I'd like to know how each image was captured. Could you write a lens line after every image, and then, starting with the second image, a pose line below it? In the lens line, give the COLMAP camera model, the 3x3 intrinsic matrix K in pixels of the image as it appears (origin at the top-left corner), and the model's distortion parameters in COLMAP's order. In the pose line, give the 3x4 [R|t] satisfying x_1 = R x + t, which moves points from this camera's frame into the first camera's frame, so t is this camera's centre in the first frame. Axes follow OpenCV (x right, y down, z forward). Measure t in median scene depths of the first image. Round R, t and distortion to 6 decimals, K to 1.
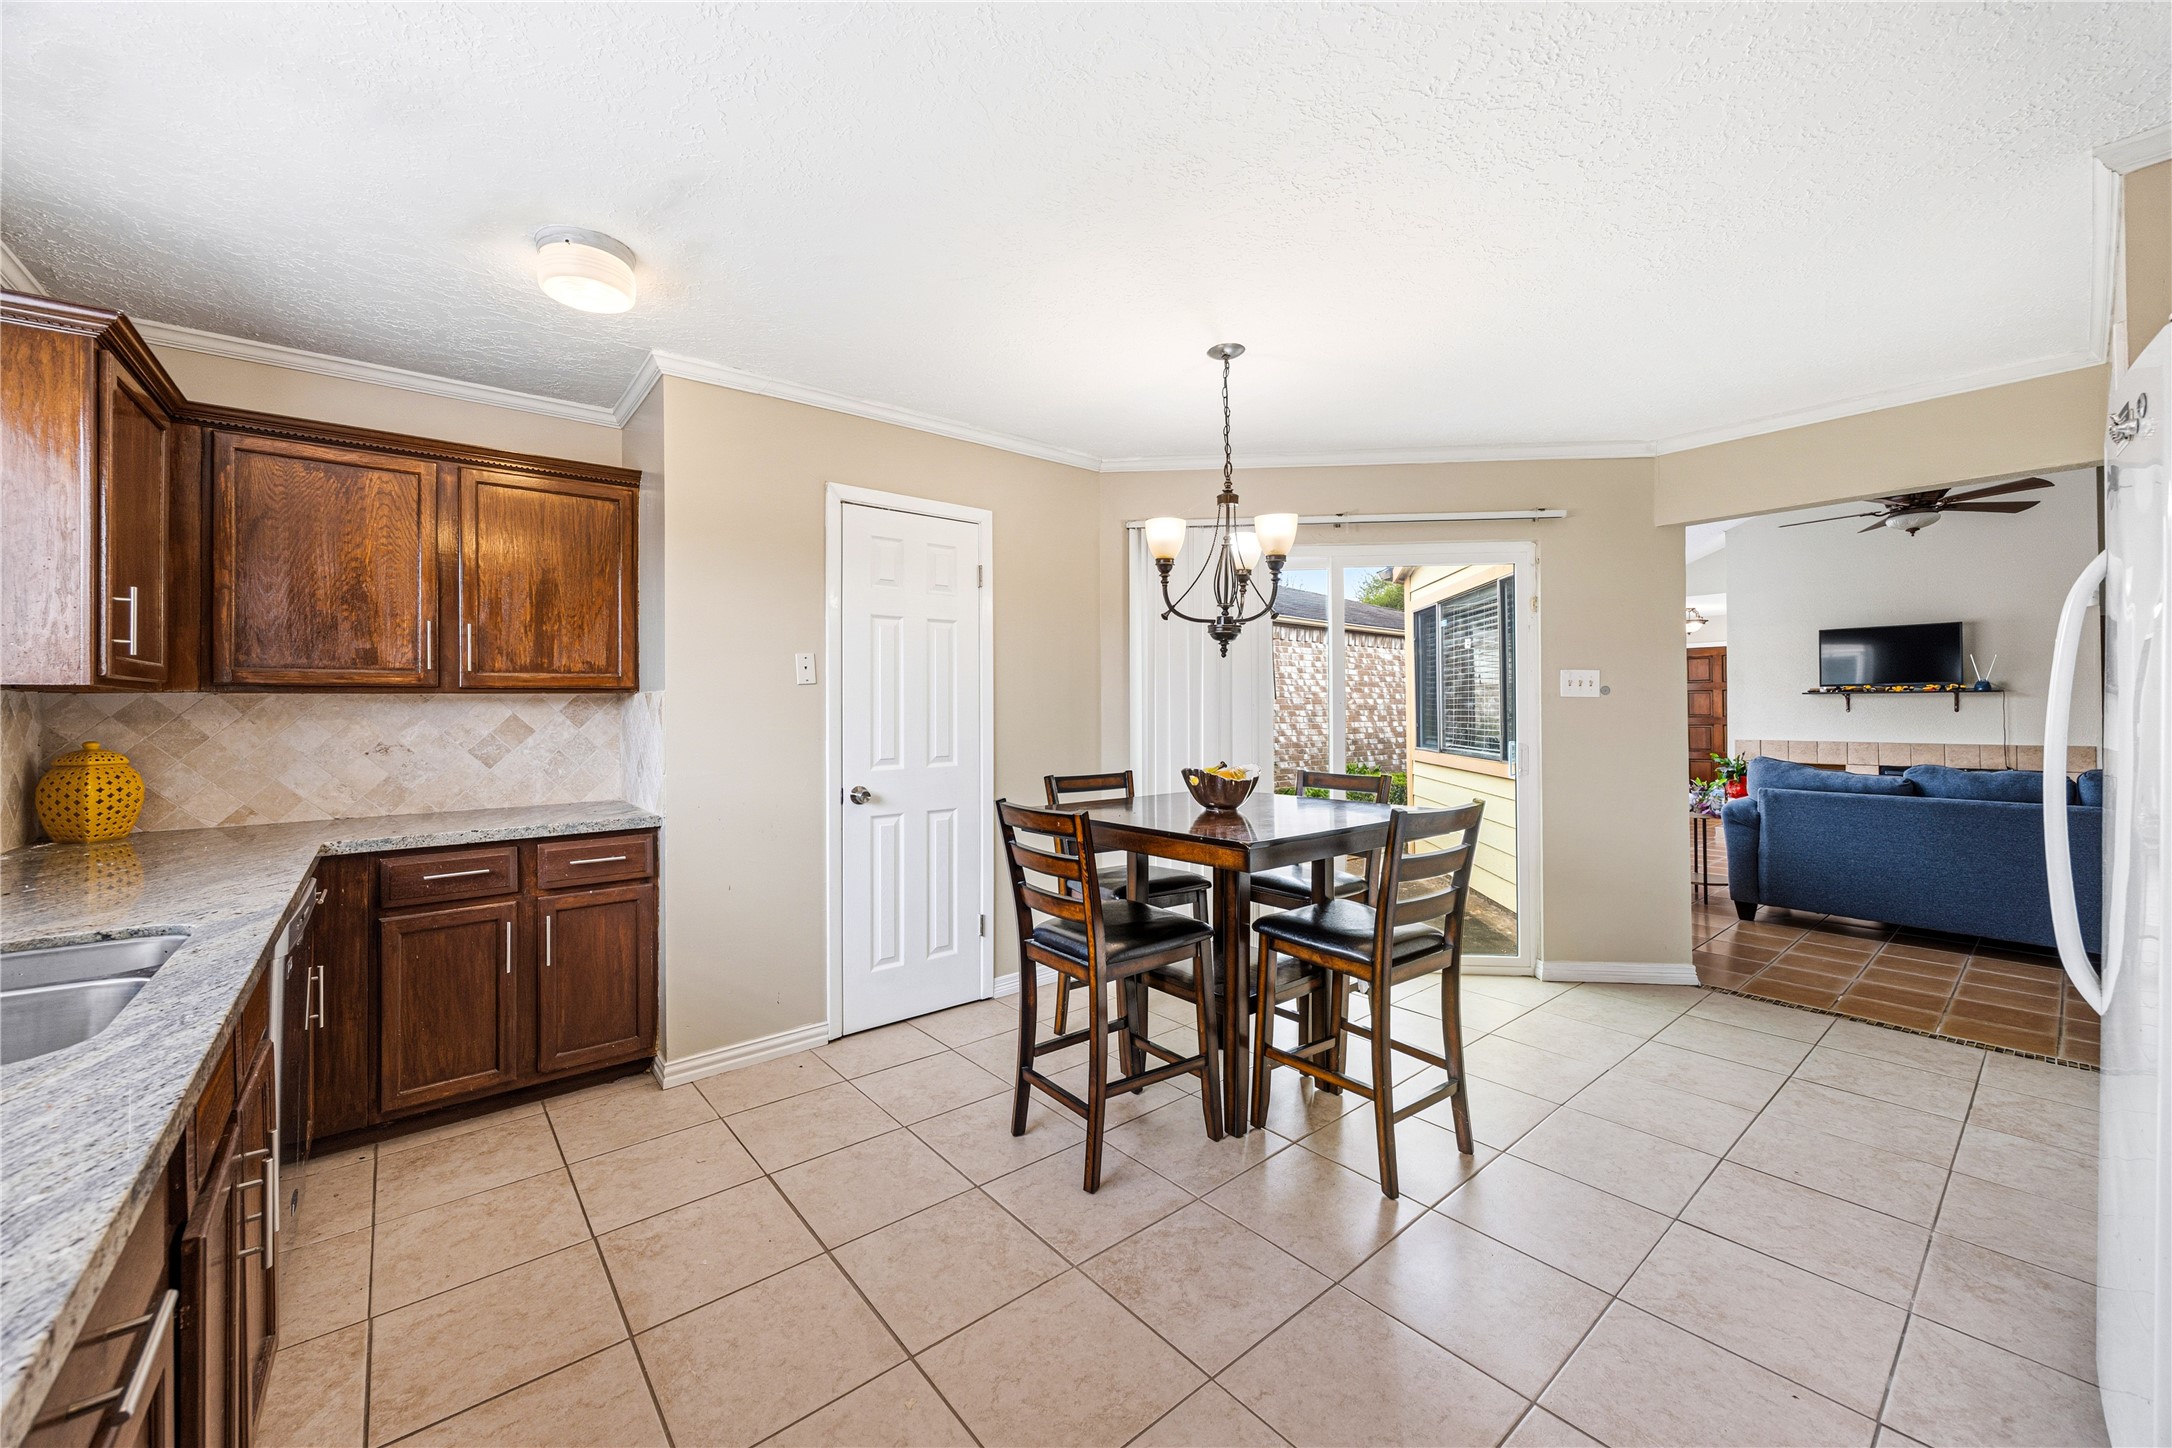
lens RADIAL K [[827.8, 0, 1081.9], [0, 827.8, 702.5], [0, 0, 1]] dist [-0.001494, -0.000053]
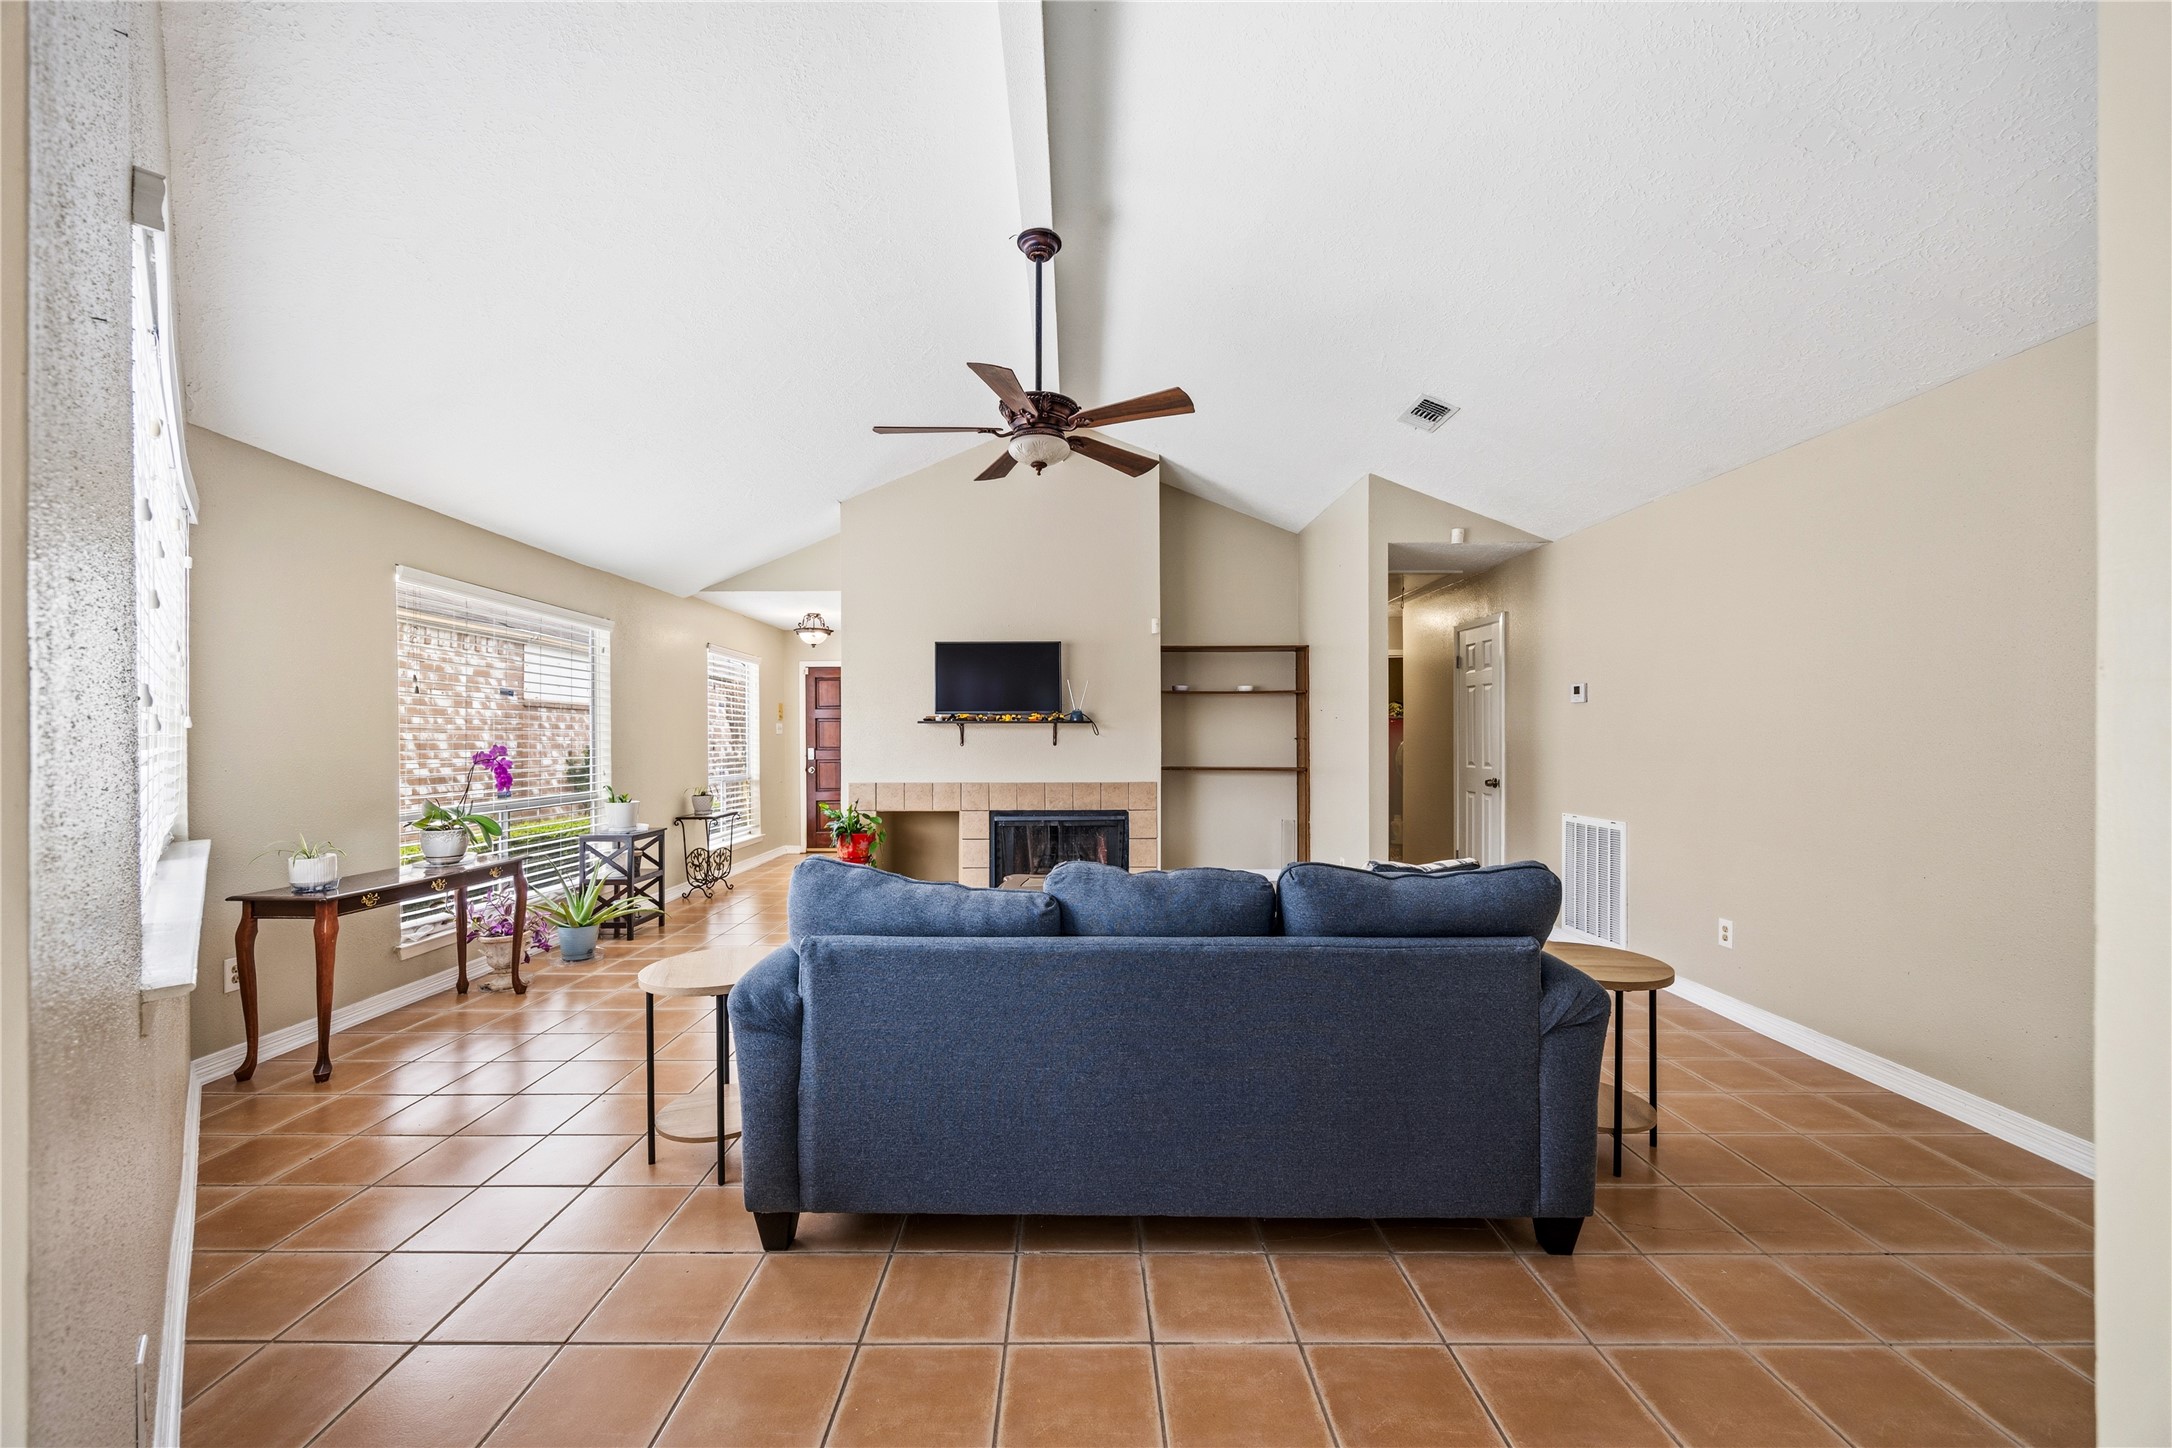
lens RADIAL K [[842.2, 0, 1076.2], [0, 842.2, 733.9], [0, 0, 1]] dist [0.001783, 0.000021]
pose [[0.636073, 0.005883, 0.771606, 0.362145], [-0.008462, 0.999964, -0.000649, -0.000615], [-0.771582, -0.006116, 0.636100, 0.389863]]
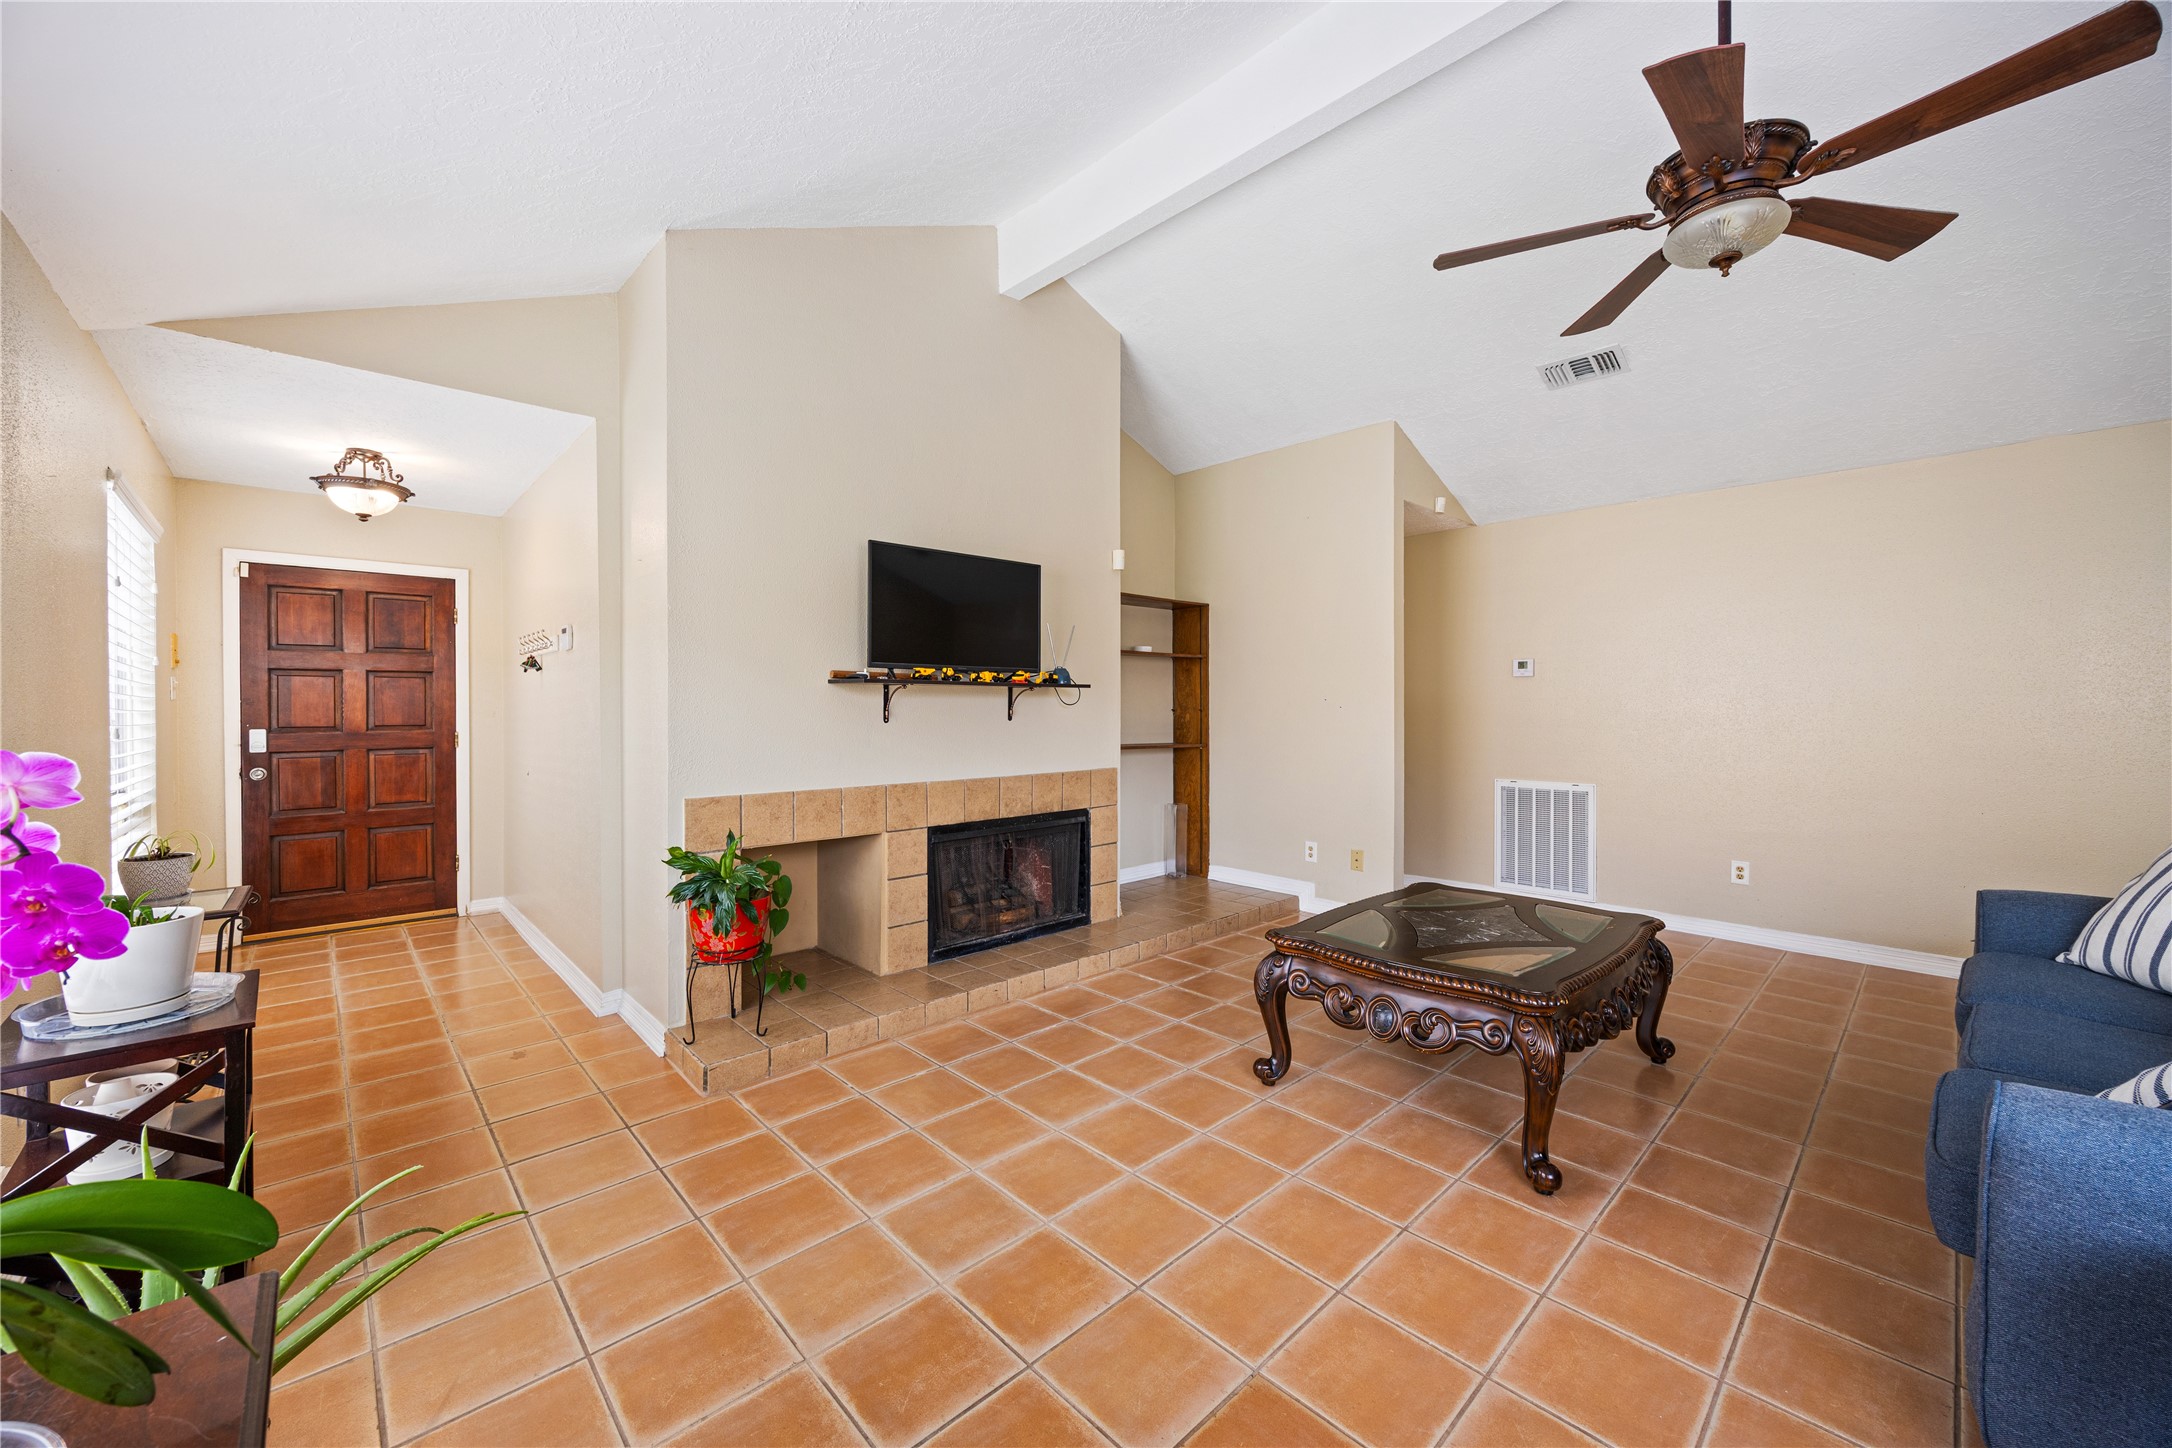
lens RADIAL K [[822.1, 0, 1080.5], [0, 822.1, 719.8], [0, 0, 1]] dist [-0.000168, -0.000296]
pose [[-0.063139, -0.009339, 0.997961, 0.444653], [-0.008244, 0.999927, 0.008835, 0.004649], [-0.997971, -0.007669, -0.063212, 0.917999]]
